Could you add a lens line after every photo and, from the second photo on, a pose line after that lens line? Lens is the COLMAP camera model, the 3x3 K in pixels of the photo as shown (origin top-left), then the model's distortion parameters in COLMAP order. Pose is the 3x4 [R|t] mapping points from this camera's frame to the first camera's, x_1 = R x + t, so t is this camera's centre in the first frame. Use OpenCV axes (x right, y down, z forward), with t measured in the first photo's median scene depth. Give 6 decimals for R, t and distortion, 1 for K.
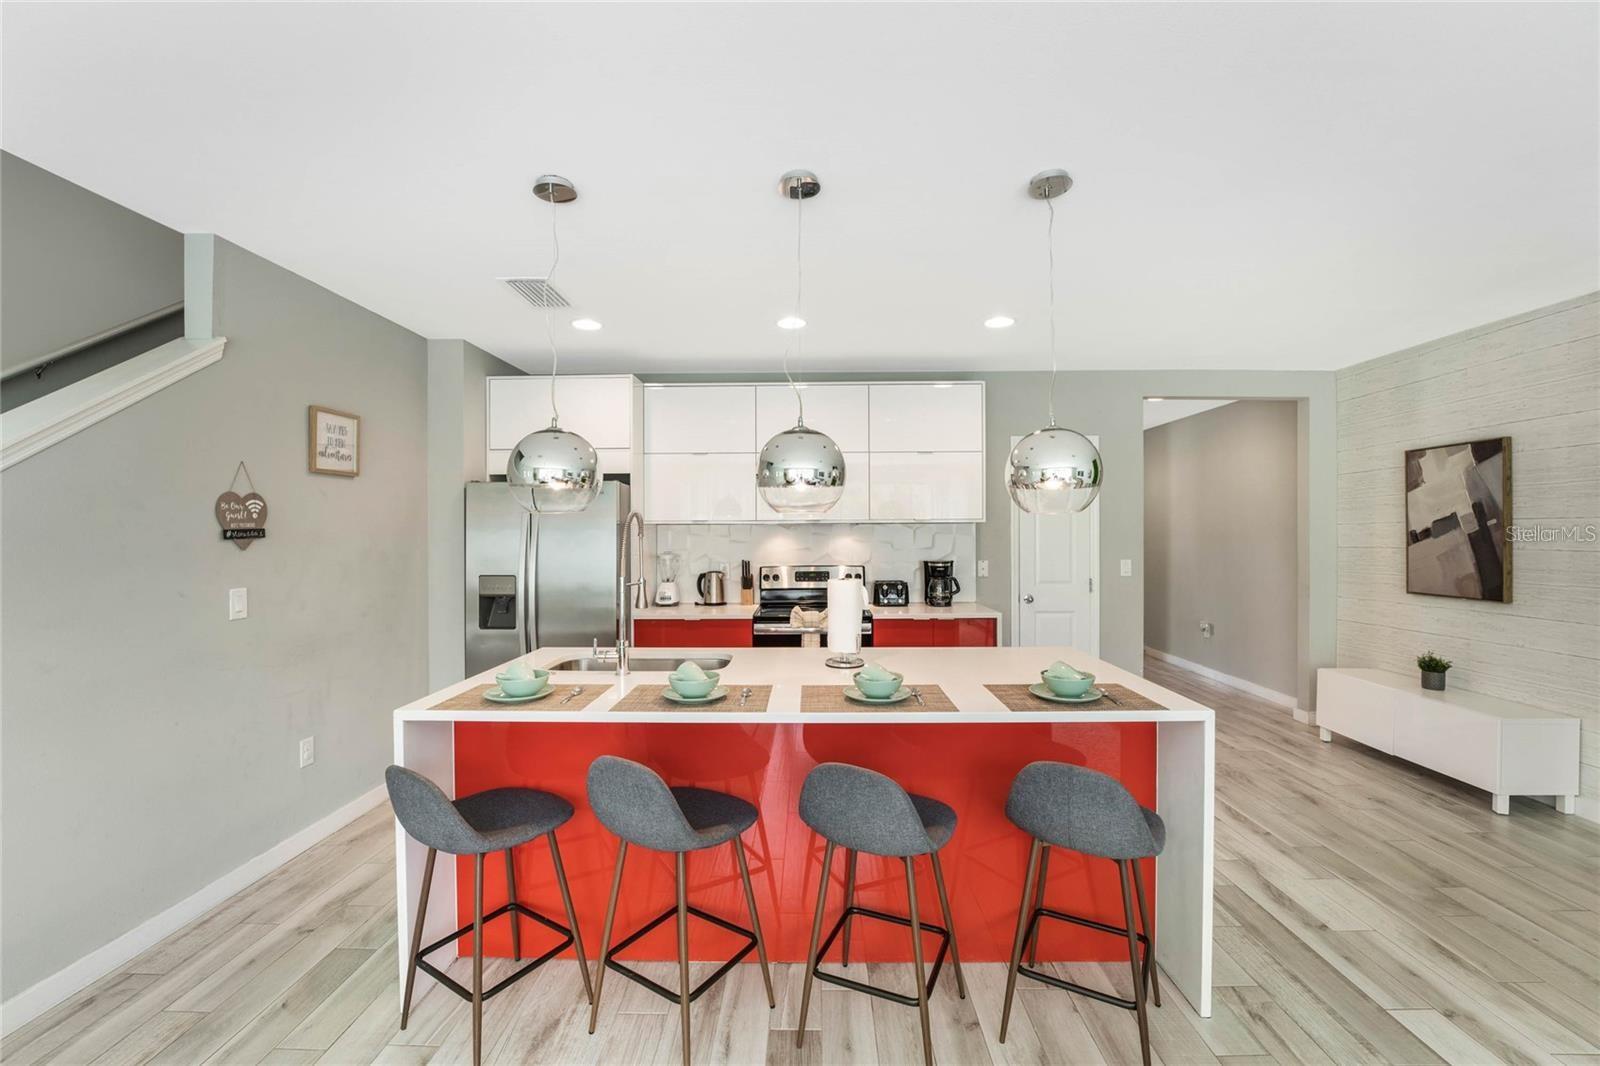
lens RADIAL K [[650.5, 0, 816.9], [0, 650.5, 533.4], [0, 0, 1]] dist [-0.007864, -0.001797]
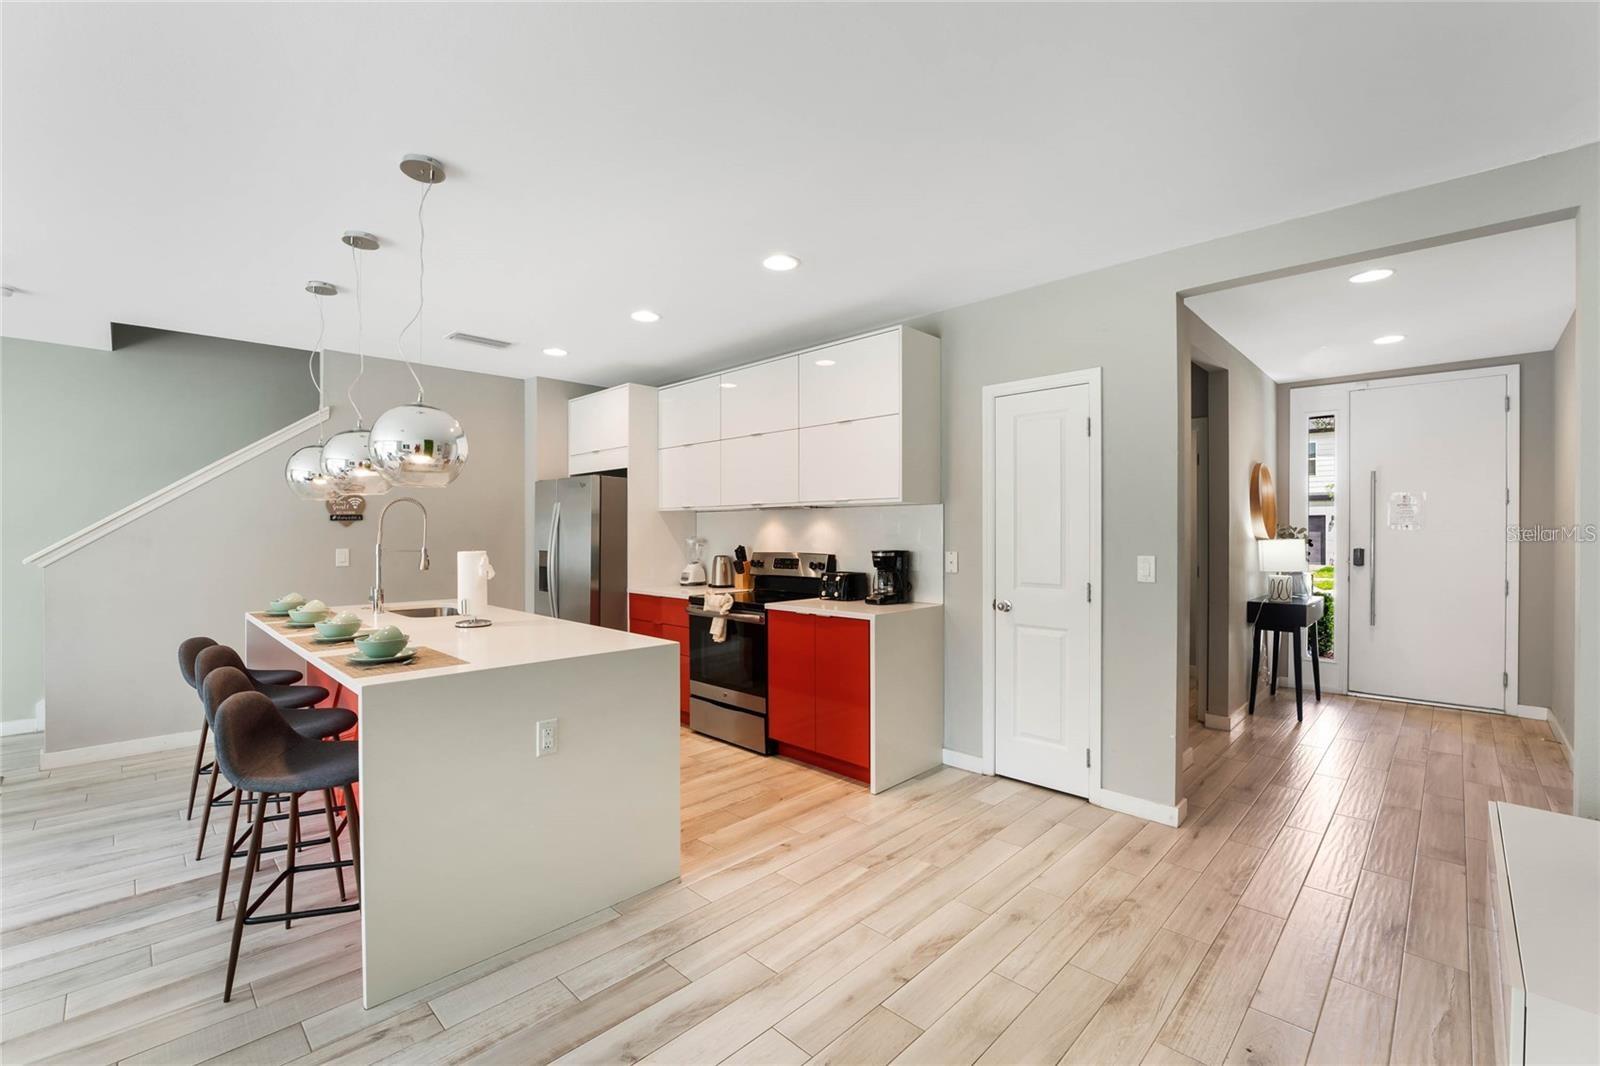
lens RADIAL K [[700.8, 0, 817.8], [0, 700.8, 526.7], [0, 0, 1]] dist [-0.025279, 0.002664]
pose [[0.719465, -0.000702, -0.694528, 0.853544], [-0.002727, 0.999989, -0.003835, 0.018471], [0.694523, 0.004653, 0.719455, 0.347995]]
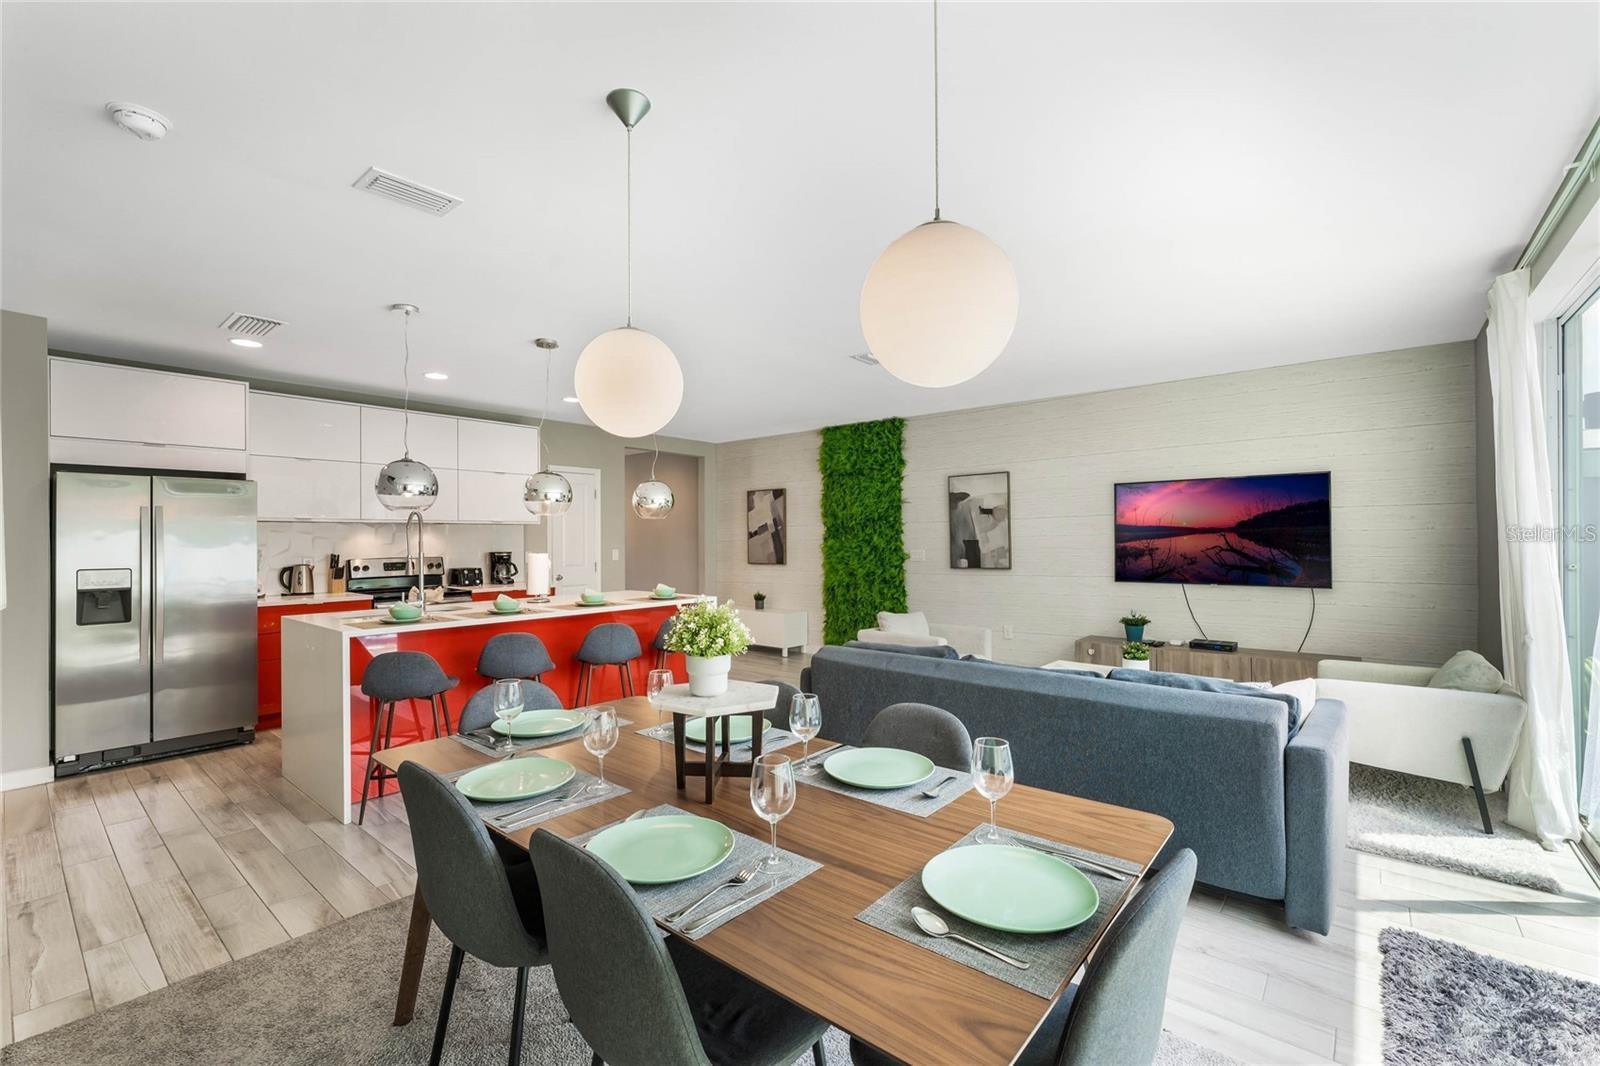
lens RADIAL K [[659.9, 0, 817.5], [0, 659.9, 524.2], [0, 0, 1]] dist [-0.018786, -0.000121]
pose [[0.619661, 0.016648, 0.784693, -0.561880], [0.003971, 0.999696, -0.024345, 0.023540], [-0.784860, 0.018201, 0.619406, -0.433891]]
